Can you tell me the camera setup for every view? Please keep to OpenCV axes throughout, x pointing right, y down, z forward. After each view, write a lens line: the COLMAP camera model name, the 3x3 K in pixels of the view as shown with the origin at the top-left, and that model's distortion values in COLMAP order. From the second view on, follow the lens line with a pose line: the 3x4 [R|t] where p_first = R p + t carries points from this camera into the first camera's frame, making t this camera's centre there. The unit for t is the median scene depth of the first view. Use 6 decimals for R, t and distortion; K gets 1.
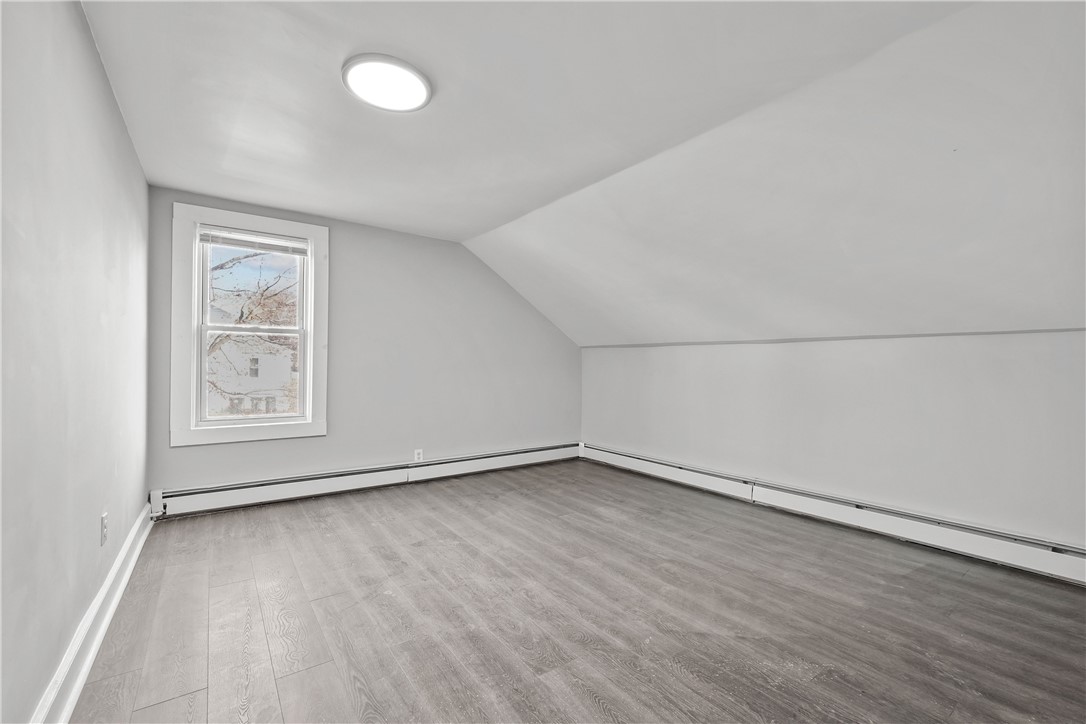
lens RADIAL K [[456.9, 0, 544.0], [0, 456.9, 372.2], [0, 0, 1]] dist [-0.001175, 0.000169]
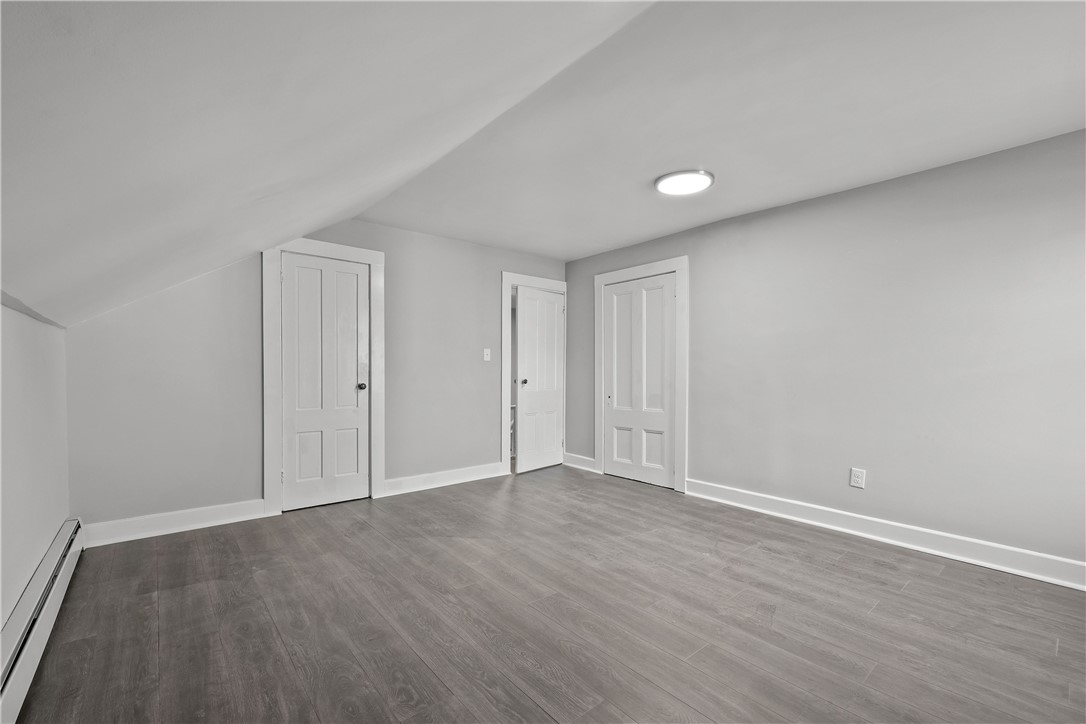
lens RADIAL K [[456.9, 0, 544.0], [0, 456.9, 372.2], [0, 0, 1]] dist [-0.001175, 0.000169]
pose [[-0.996975, -0.015532, -0.076157, 0.181405], [-0.016842, 0.999720, 0.016591, -0.019132], [0.075878, 0.017824, -0.996958, 2.019438]]
